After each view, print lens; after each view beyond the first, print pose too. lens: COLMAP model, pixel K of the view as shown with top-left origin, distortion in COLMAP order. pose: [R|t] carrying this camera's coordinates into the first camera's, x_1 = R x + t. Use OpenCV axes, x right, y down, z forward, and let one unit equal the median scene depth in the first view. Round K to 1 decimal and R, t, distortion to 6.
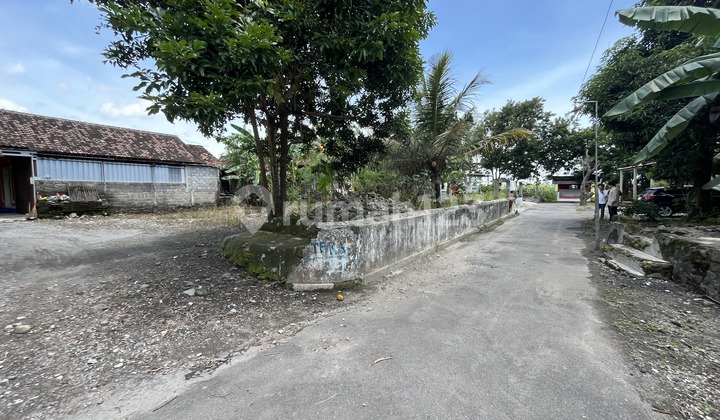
lens RADIAL K [[293.0, 0, 357.1], [0, 293.0, 208.0], [0, 0, 1]] dist [-0.002823, 0.000189]
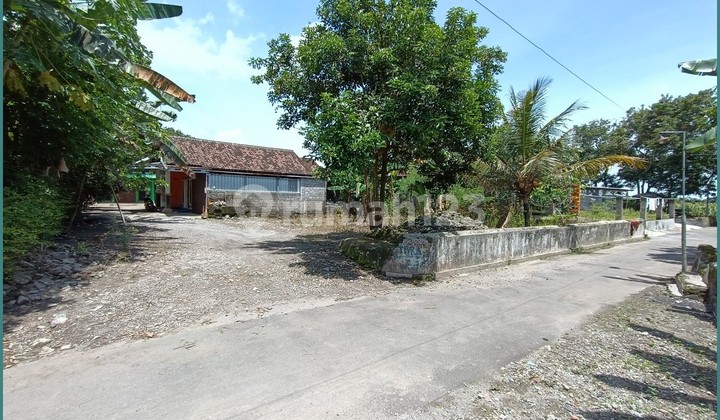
lens RADIAL K [[327.8, 0, 355.6], [0, 327.8, 206.2], [0, 0, 1]] dist [-0.016483, 0.007254]
pose [[0.947703, 0.037194, -0.316979, 0.076635], [-0.048185, 0.998476, -0.026903, -0.014972], [0.315495, 0.040769, 0.948051, -0.326425]]
